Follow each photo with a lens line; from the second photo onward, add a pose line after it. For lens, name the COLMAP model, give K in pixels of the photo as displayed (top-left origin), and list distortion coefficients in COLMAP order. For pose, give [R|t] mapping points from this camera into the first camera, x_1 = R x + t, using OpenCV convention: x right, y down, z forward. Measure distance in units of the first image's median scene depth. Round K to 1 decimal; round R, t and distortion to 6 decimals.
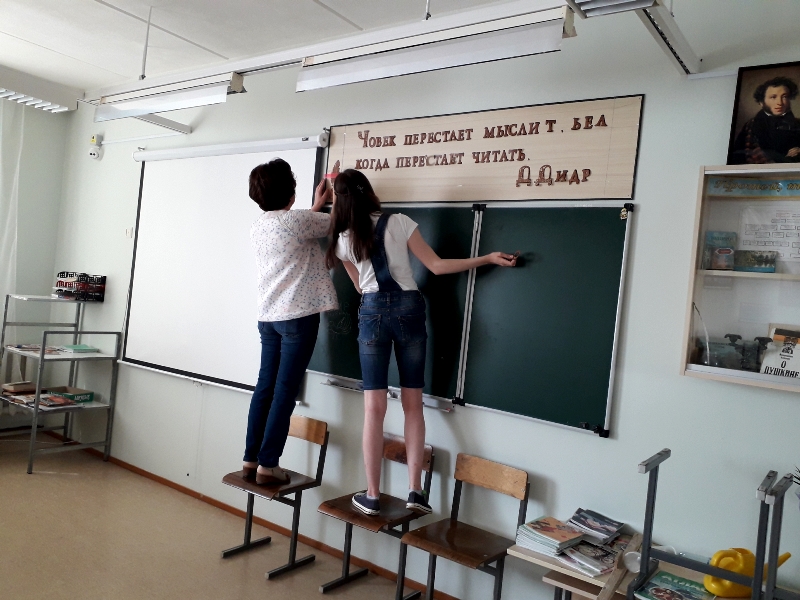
lens RADIAL K [[624.0, 0, 398.3], [0, 624.0, 298.9], [0, 0, 1]] dist [-0.000169, -0.045719]
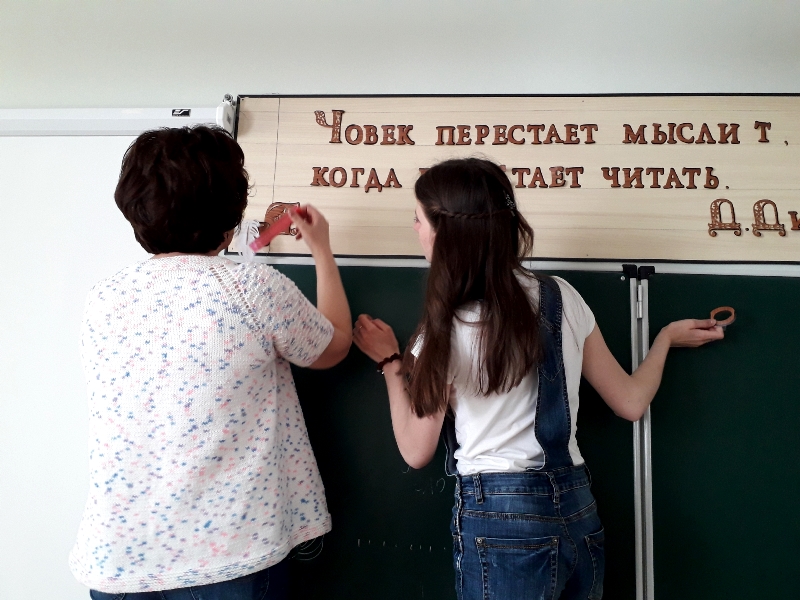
lens RADIAL K [[624.0, 0, 400.4], [0, 624.0, 307.5], [0, 0, 1]] dist [-0.000169, -0.045719]
pose [[0.862328, 0.030525, 0.505429, -0.283195], [0.042307, 0.990347, -0.131993, -0.060125], [-0.504579, 0.135204, 0.852713, 0.664453]]
